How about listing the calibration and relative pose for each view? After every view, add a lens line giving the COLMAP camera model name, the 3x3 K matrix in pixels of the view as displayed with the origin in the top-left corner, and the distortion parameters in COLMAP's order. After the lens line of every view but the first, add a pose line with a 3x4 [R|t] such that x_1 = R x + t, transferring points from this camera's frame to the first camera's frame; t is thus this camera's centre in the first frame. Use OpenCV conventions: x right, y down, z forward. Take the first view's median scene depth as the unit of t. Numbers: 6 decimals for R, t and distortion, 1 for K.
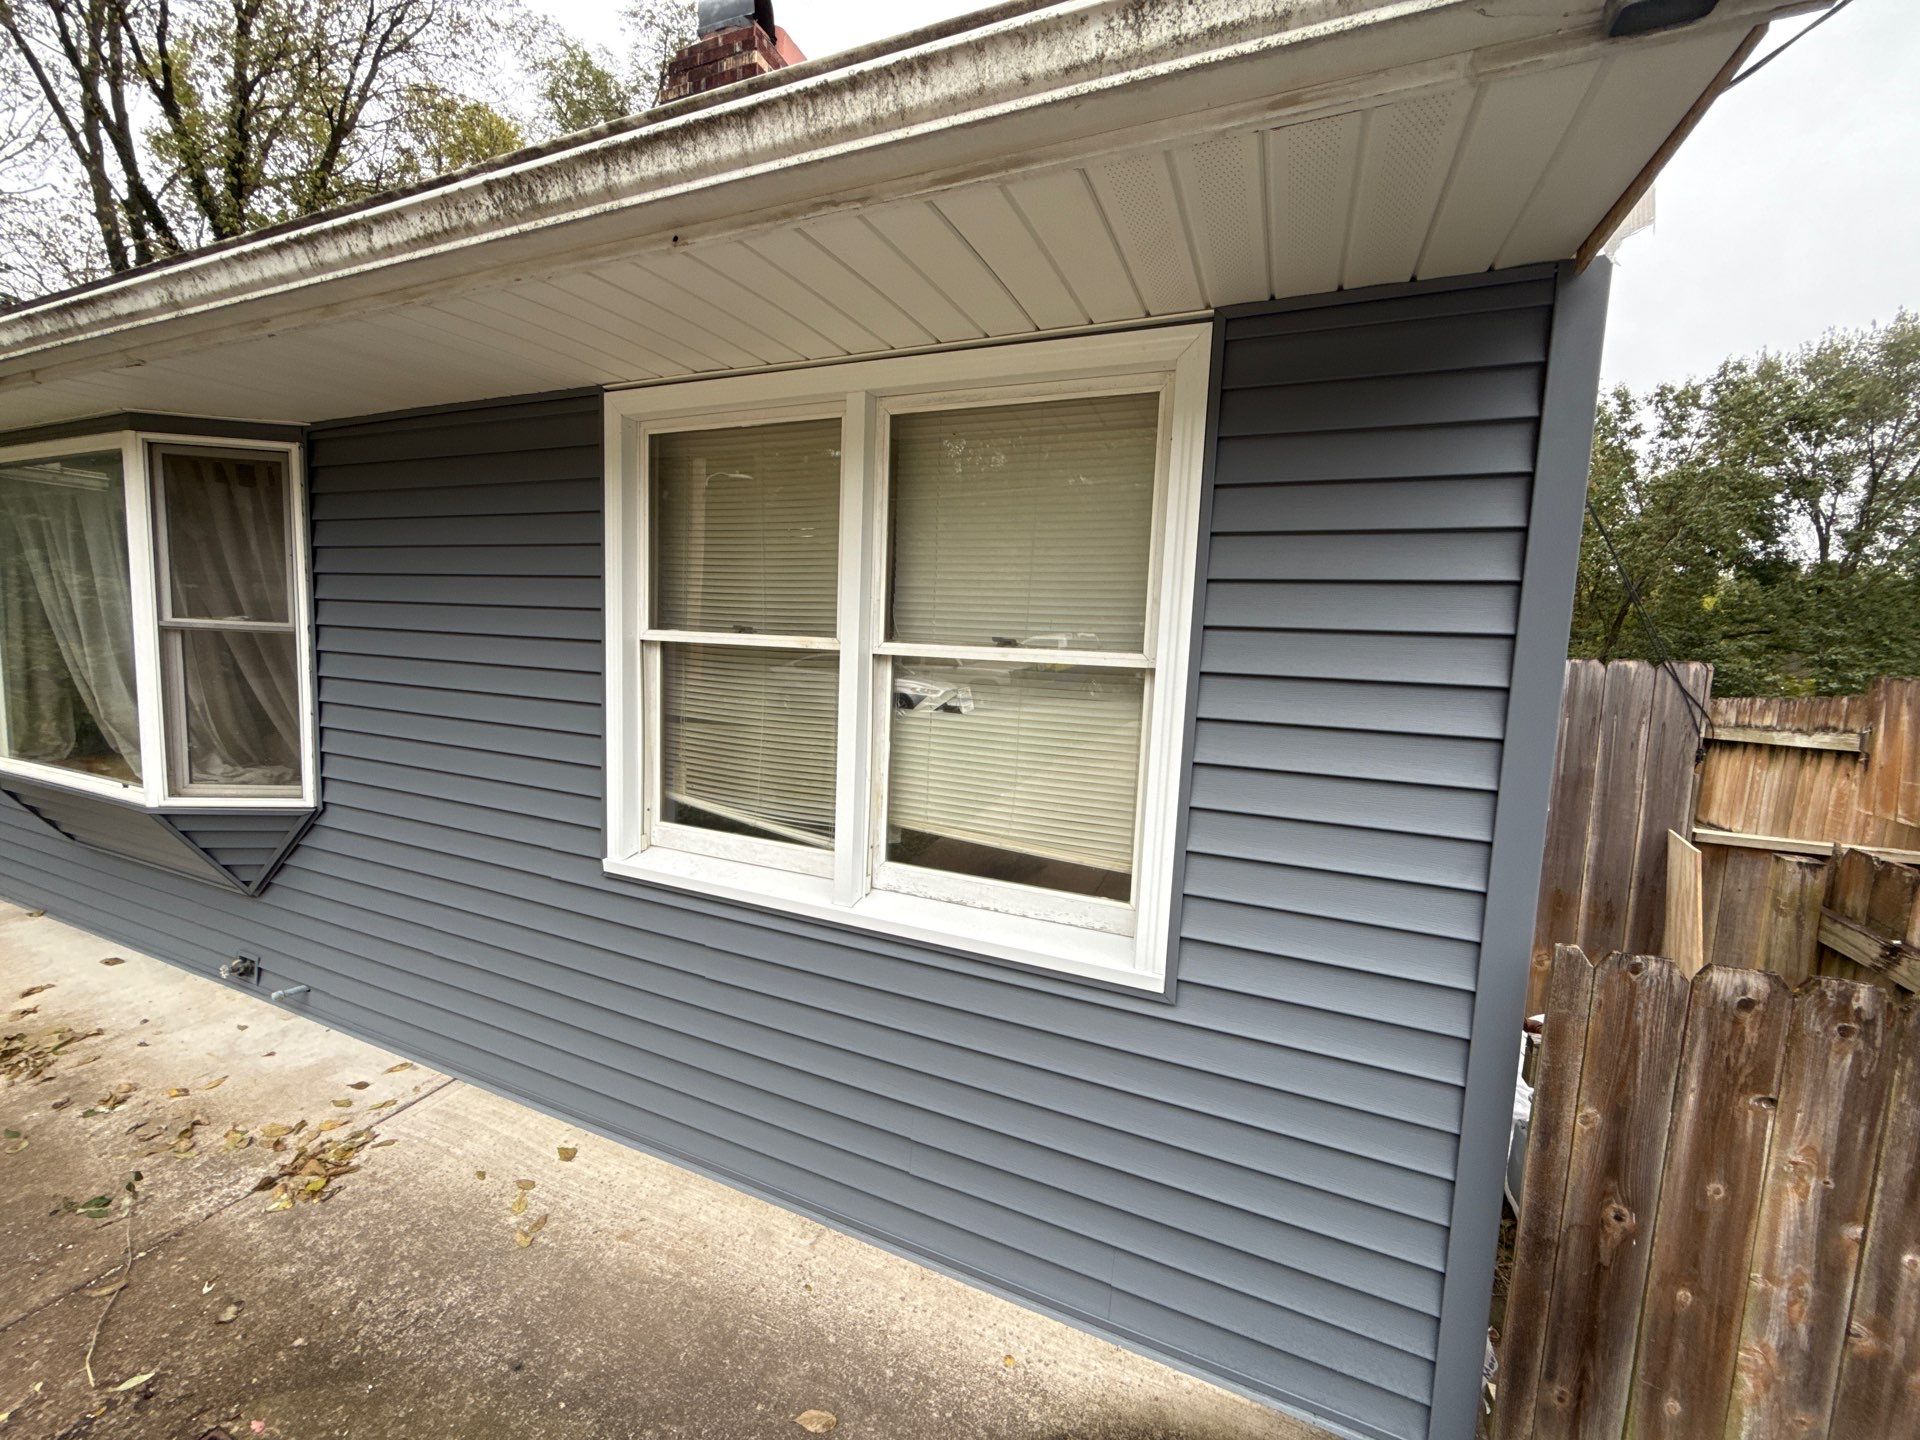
lens RADIAL K [[758.2, 0, 959.4], [0, 758.2, 718.2], [0, 0, 1]] dist [-0.001798, 0.000260]
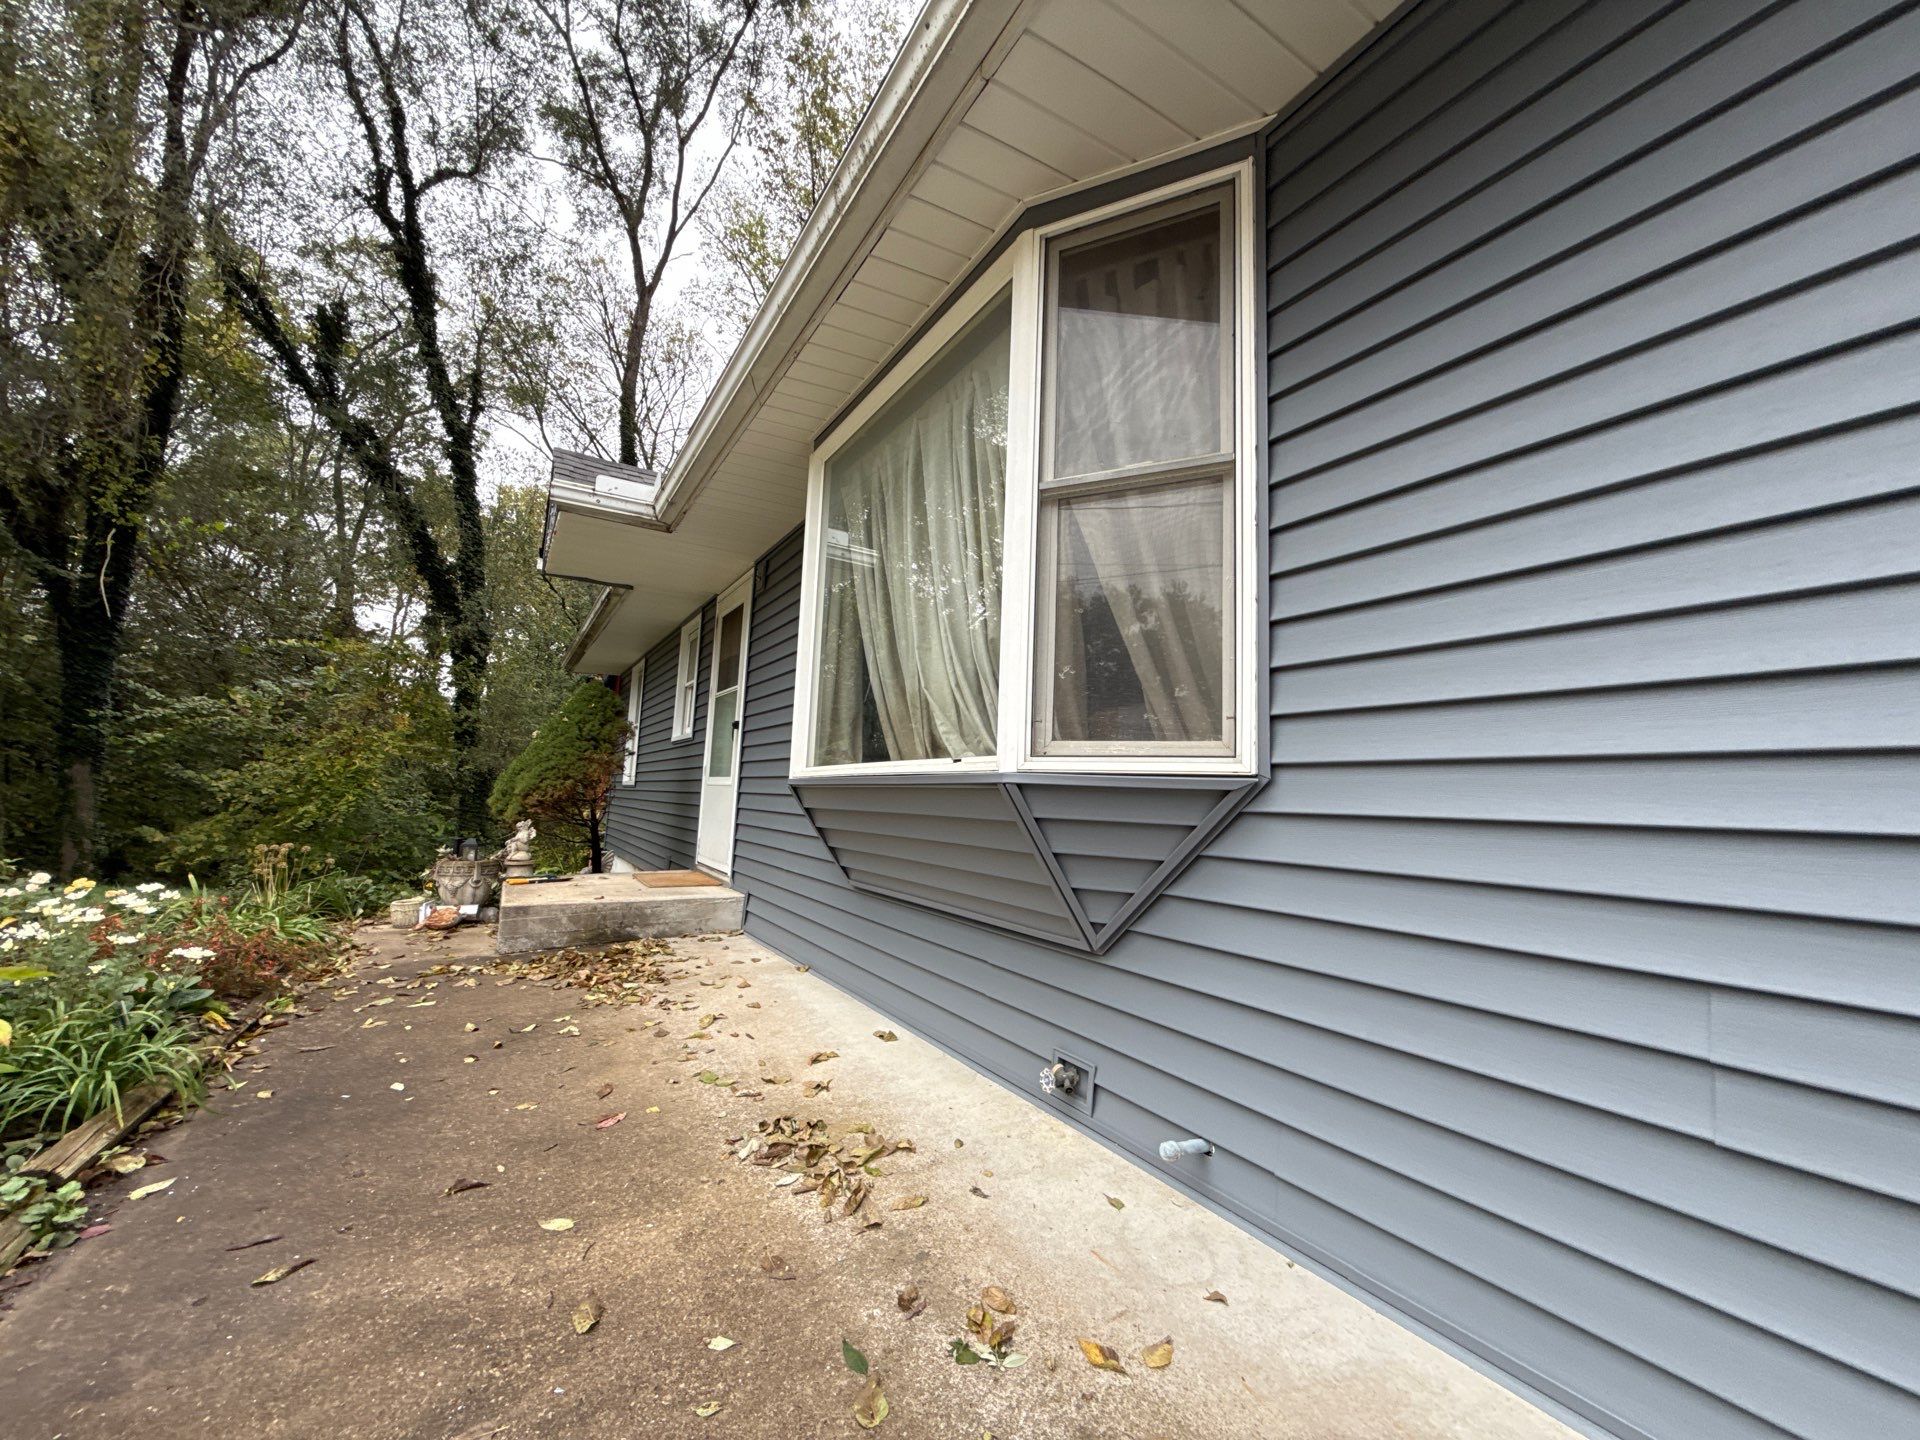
lens RADIAL K [[758.2, 0, 959.4], [0, 758.2, 718.2], [0, 0, 1]] dist [-0.001798, 0.000260]
pose [[0.811114, -0.079697, -0.579433, -0.709418], [-0.061298, 0.973634, -0.219724, 0.206639], [0.581667, 0.213739, 0.784843, 0.461600]]
